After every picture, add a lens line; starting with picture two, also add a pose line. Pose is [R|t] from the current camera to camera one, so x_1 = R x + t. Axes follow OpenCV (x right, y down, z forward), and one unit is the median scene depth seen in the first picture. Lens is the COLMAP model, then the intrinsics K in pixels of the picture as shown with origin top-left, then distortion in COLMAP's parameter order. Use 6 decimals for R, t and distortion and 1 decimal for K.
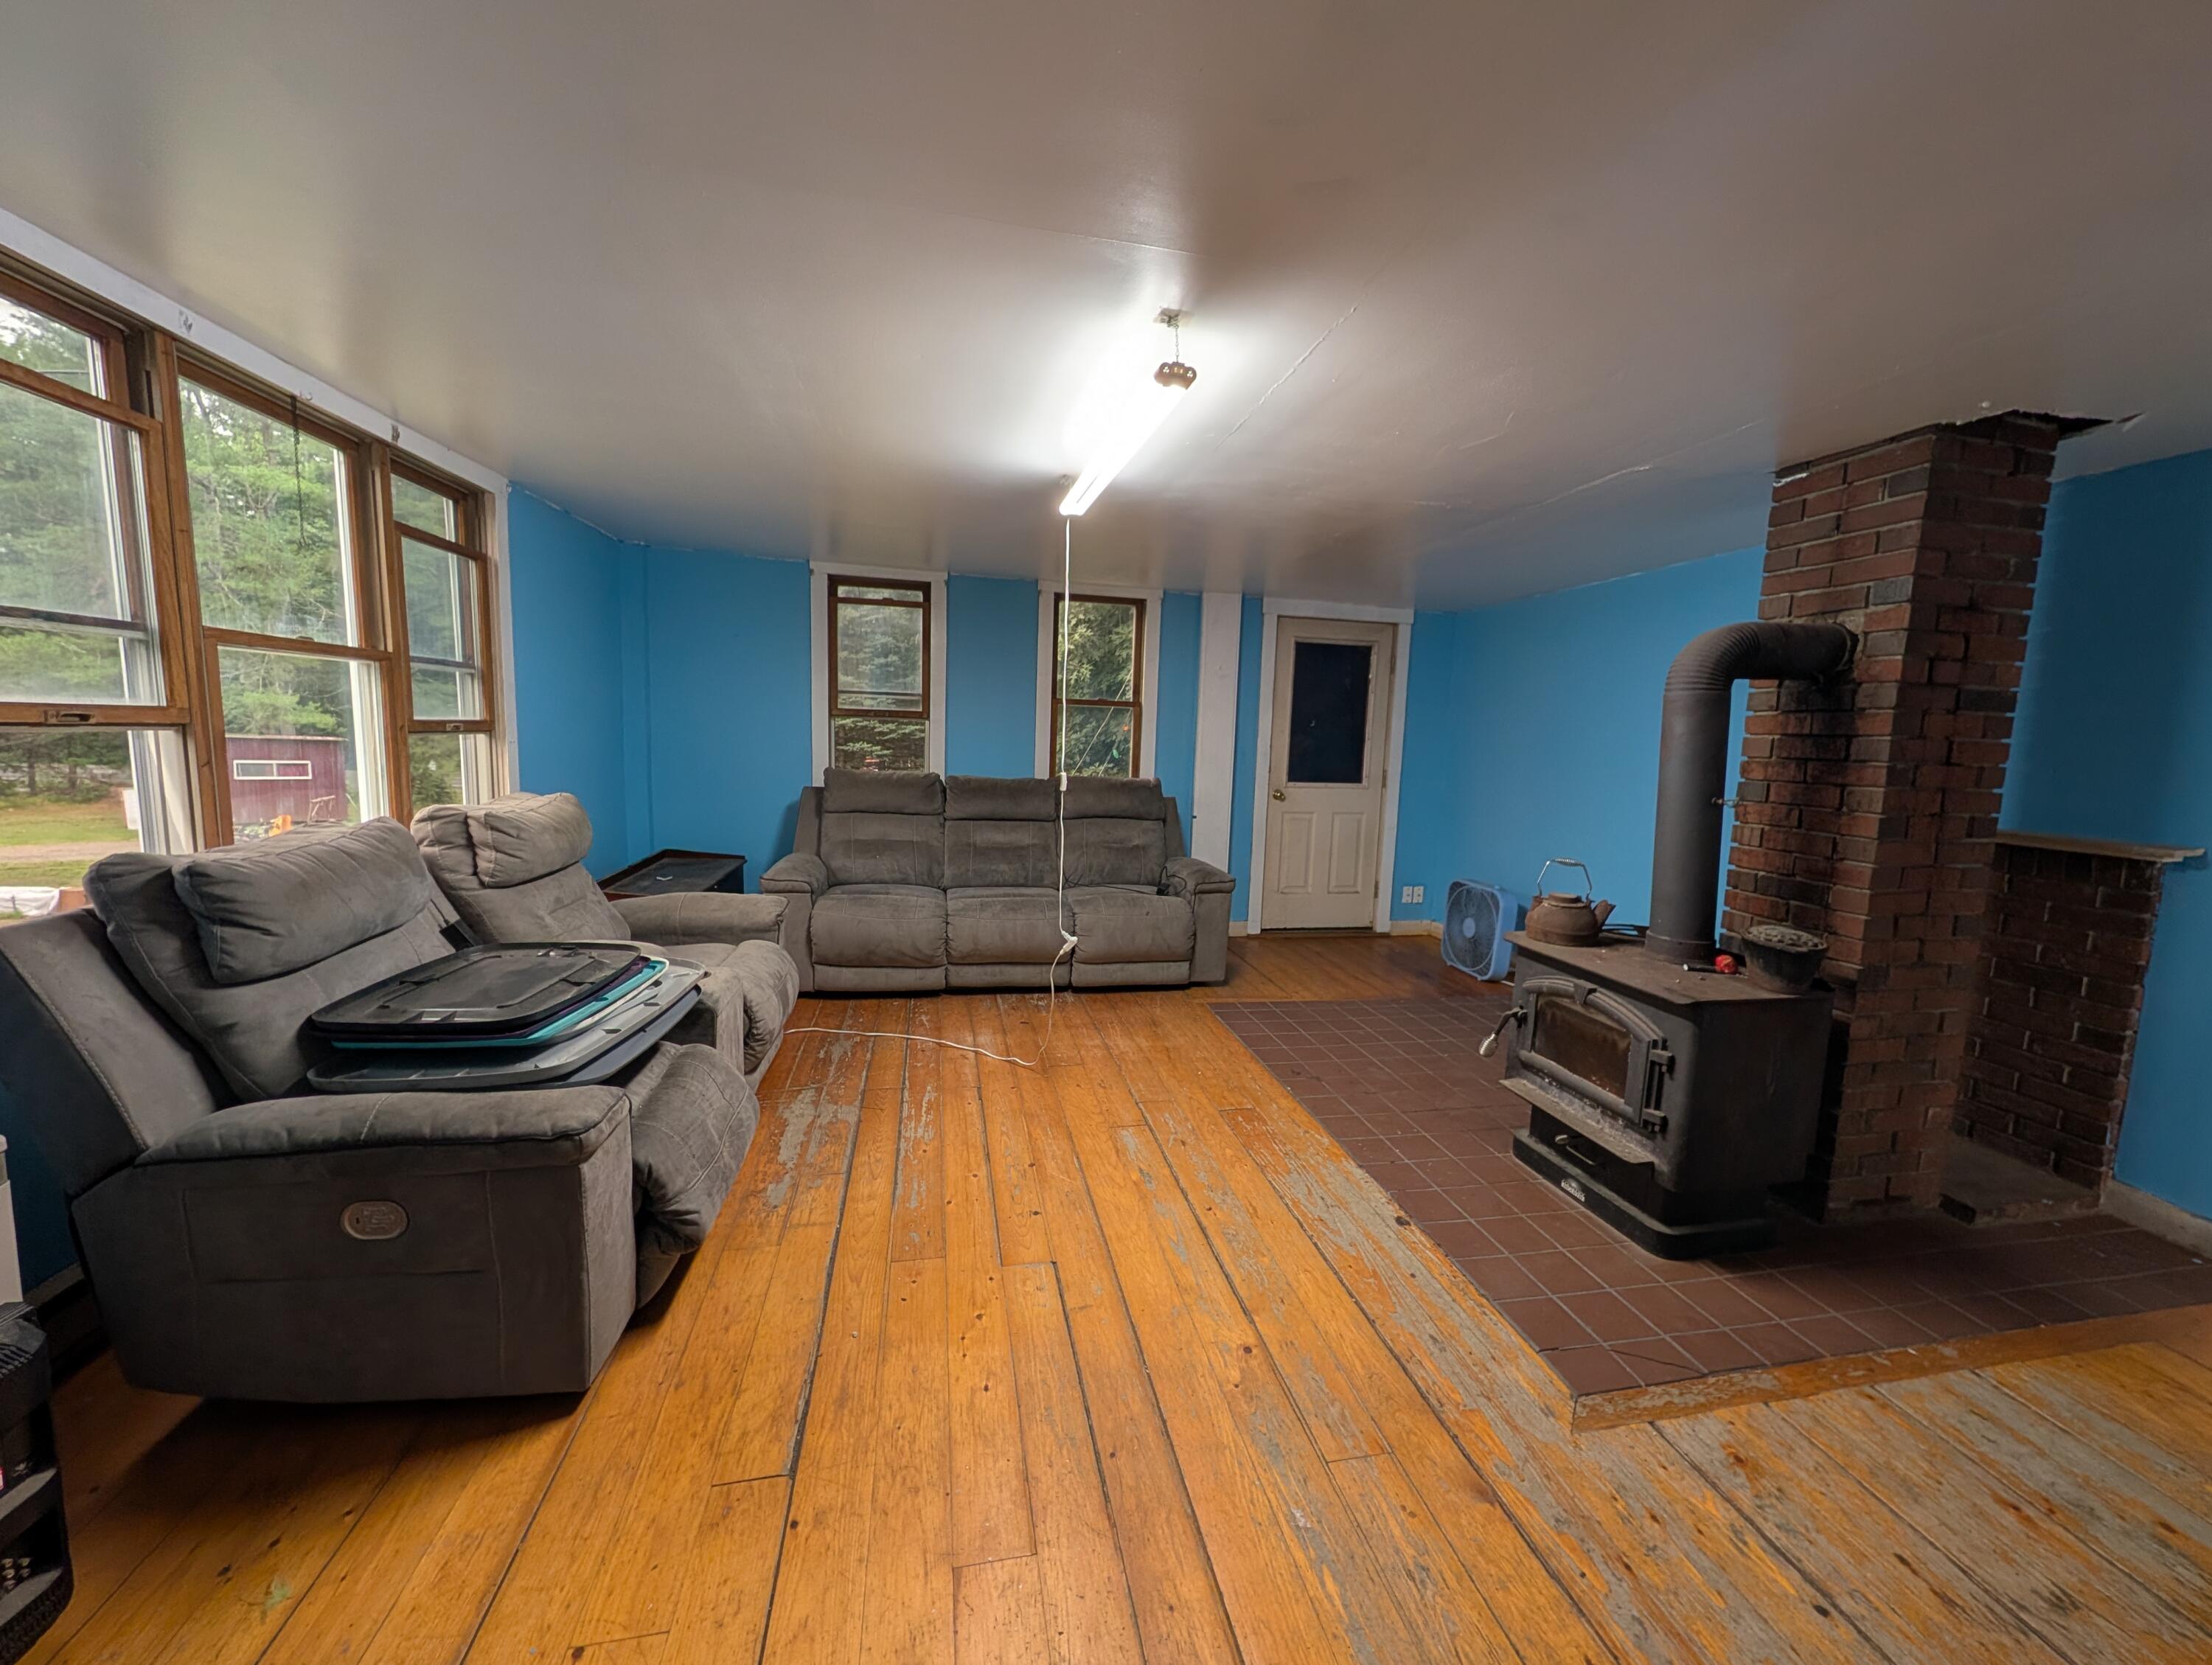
lens RADIAL K [[849.2, 0, 1110.1], [0, 849.2, 833.5], [0, 0, 1]] dist [0.000057, -0.000059]
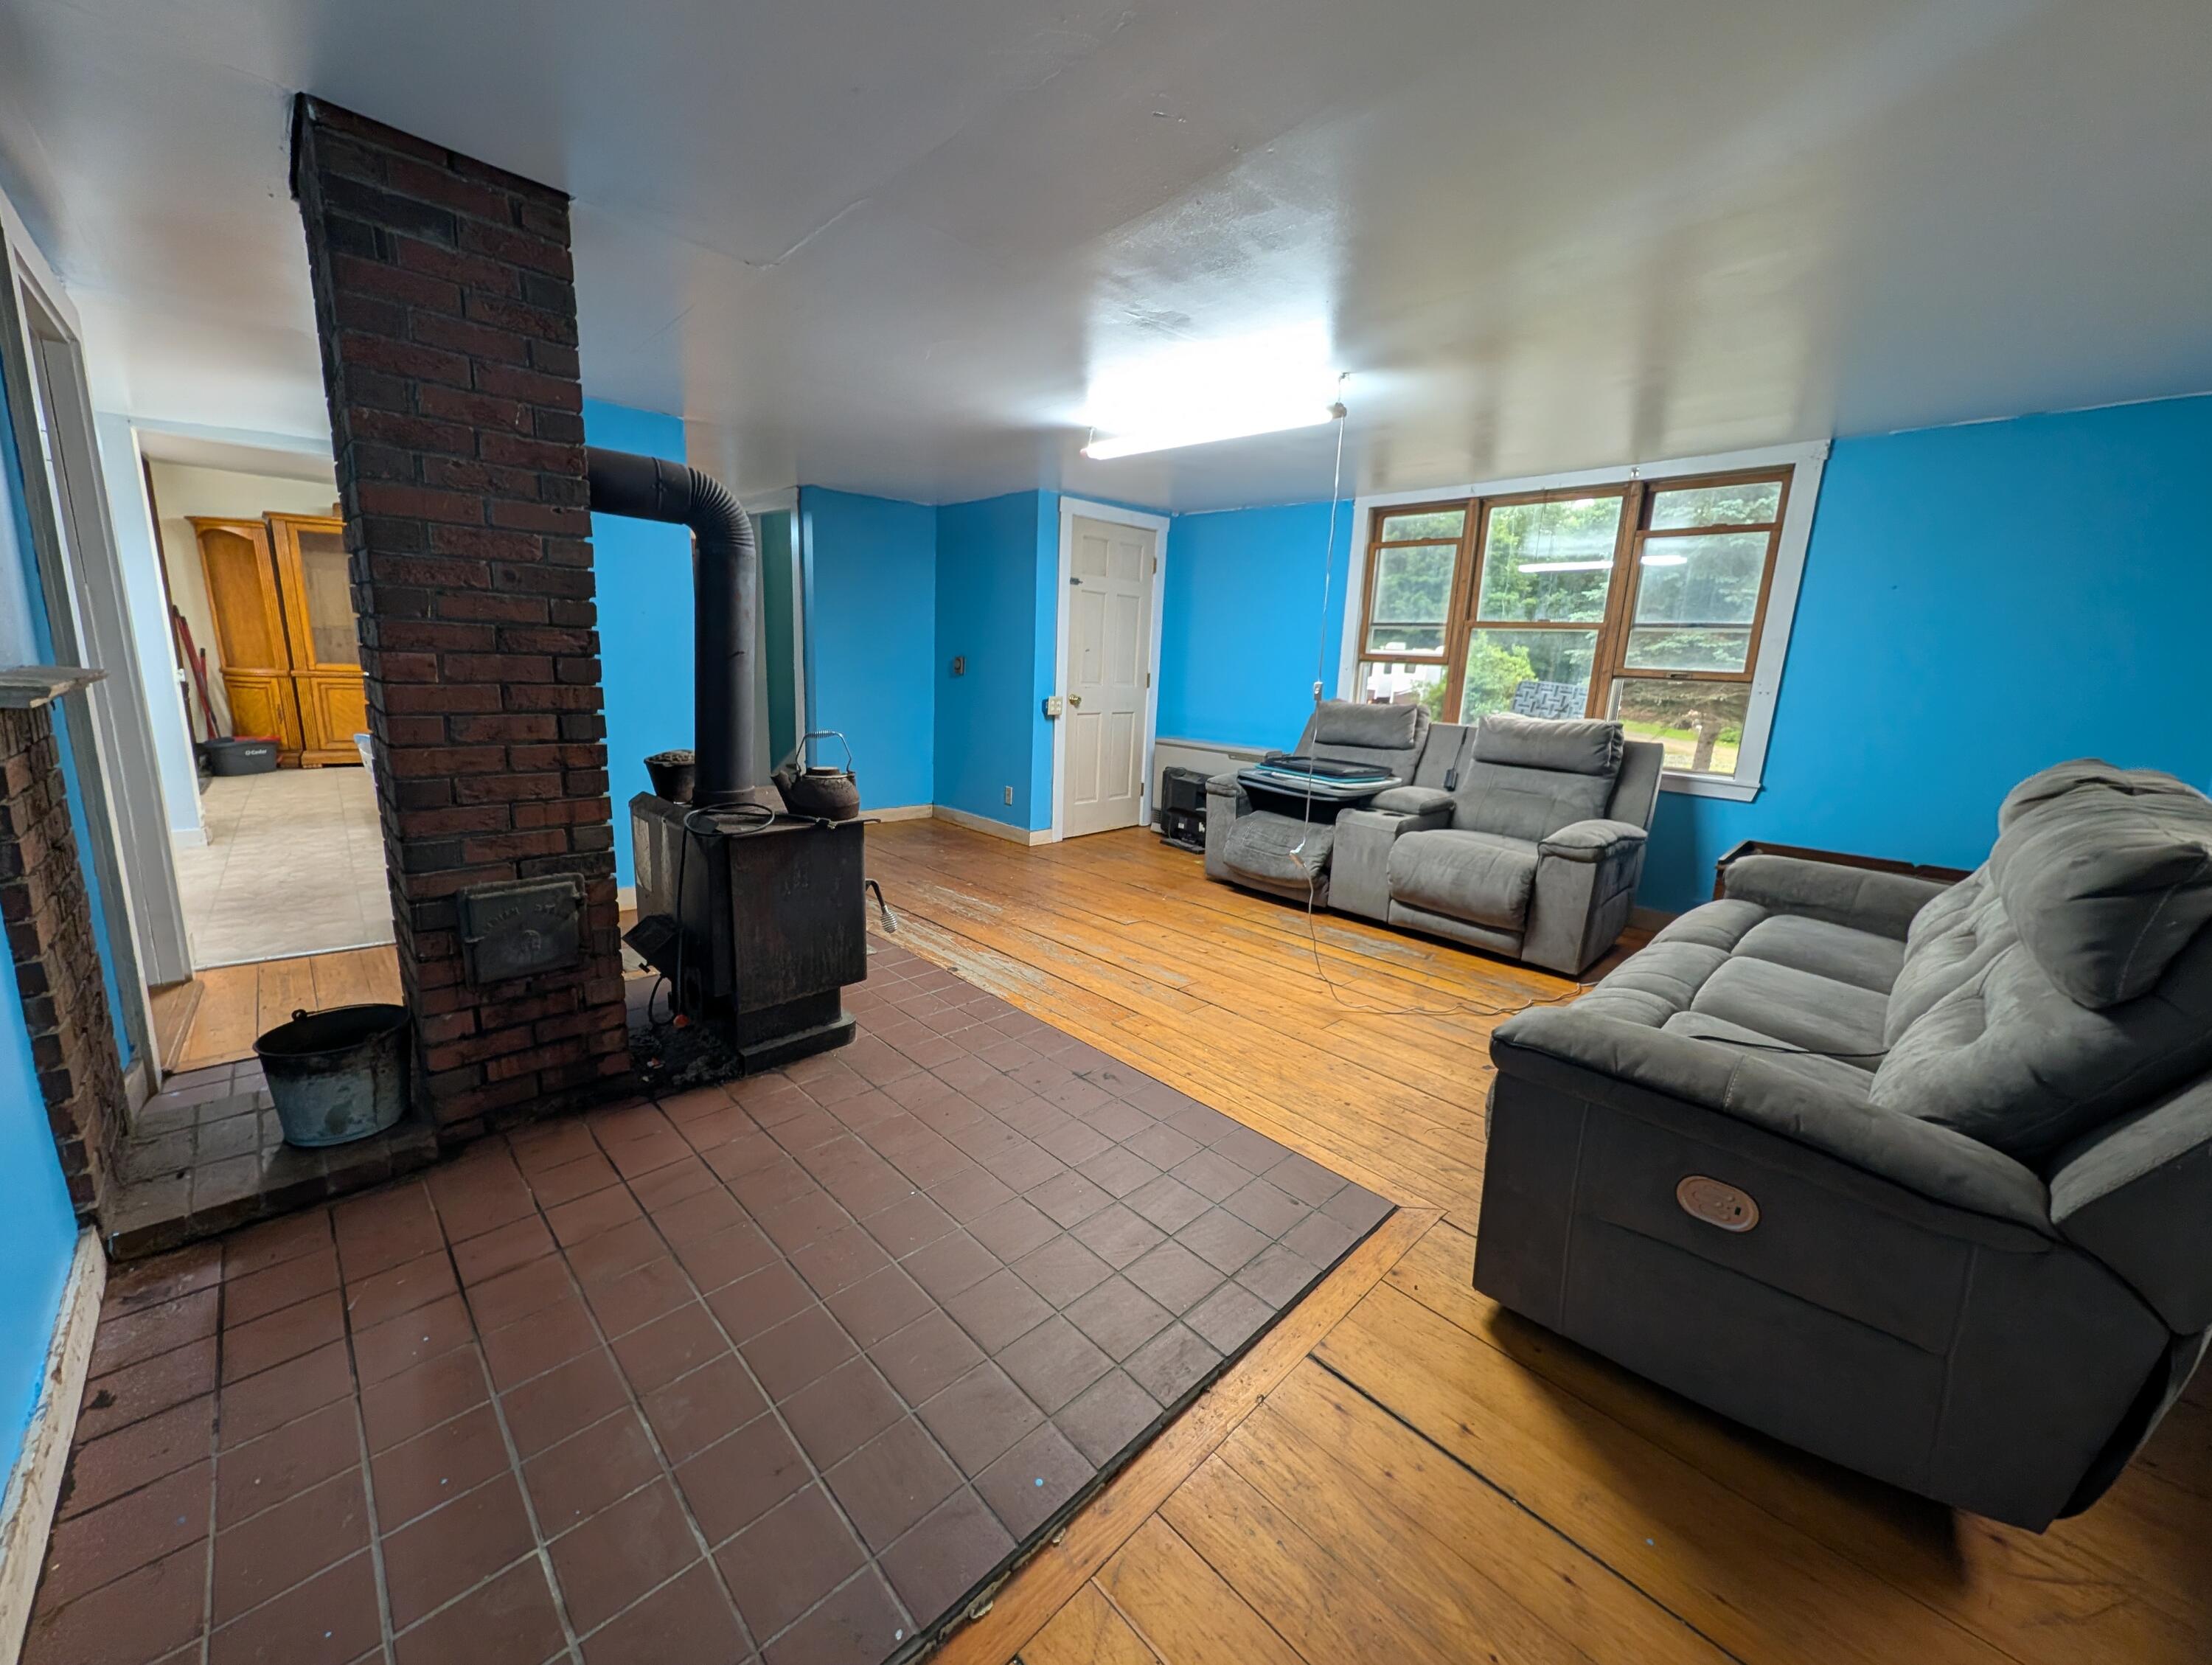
lens RADIAL K [[849.2, 0, 1108.1], [0, 849.2, 825.8], [0, 0, 1]] dist [0.000057, -0.000059]
pose [[-0.838482, 0.038051, -0.543600, 0.799482], [-0.136855, 0.950883, 0.277654, -0.177316], [0.527465, 0.307202, -0.792091, 1.966692]]
